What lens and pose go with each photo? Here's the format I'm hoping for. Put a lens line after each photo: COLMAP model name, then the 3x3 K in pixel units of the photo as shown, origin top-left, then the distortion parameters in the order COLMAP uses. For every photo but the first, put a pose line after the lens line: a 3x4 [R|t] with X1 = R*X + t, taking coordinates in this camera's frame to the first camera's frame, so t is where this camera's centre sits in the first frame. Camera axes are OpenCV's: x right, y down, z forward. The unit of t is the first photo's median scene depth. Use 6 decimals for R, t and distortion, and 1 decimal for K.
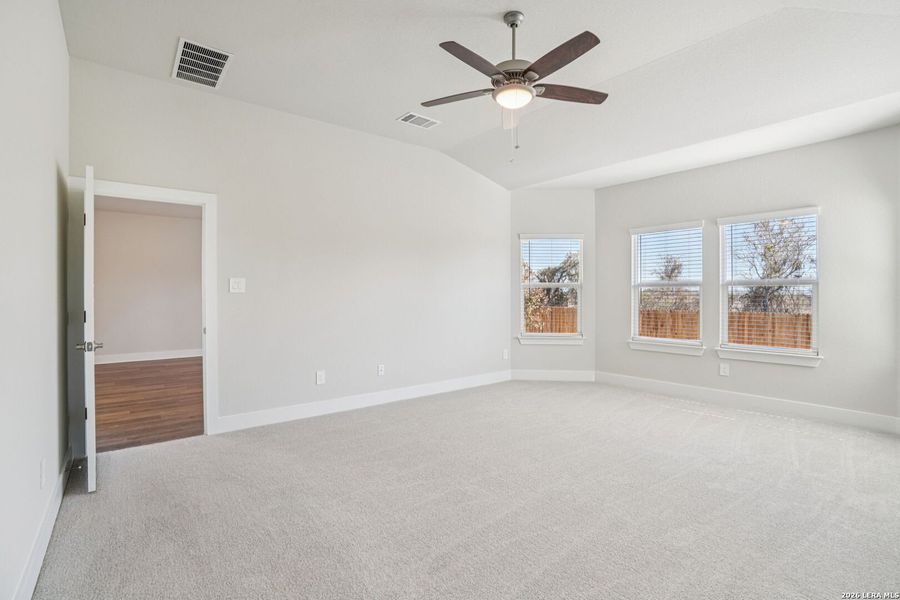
lens RADIAL K [[419.4, 0, 461.6], [0, 419.4, 297.6], [0, 0, 1]] dist [-0.002986, 0.000389]
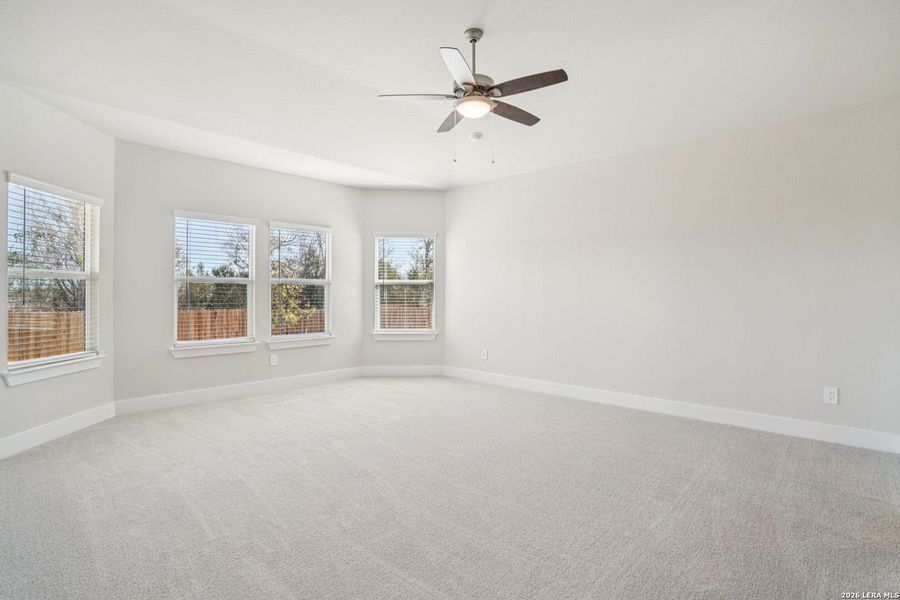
lens RADIAL K [[419.4, 0, 461.6], [0, 419.4, 297.6], [0, 0, 1]] dist [-0.002986, 0.000389]
pose [[-0.079498, -0.012588, 0.996756, -0.478691], [0.002360, 0.999915, 0.012816, -0.003834], [-0.996832, 0.003372, -0.079461, 0.564766]]
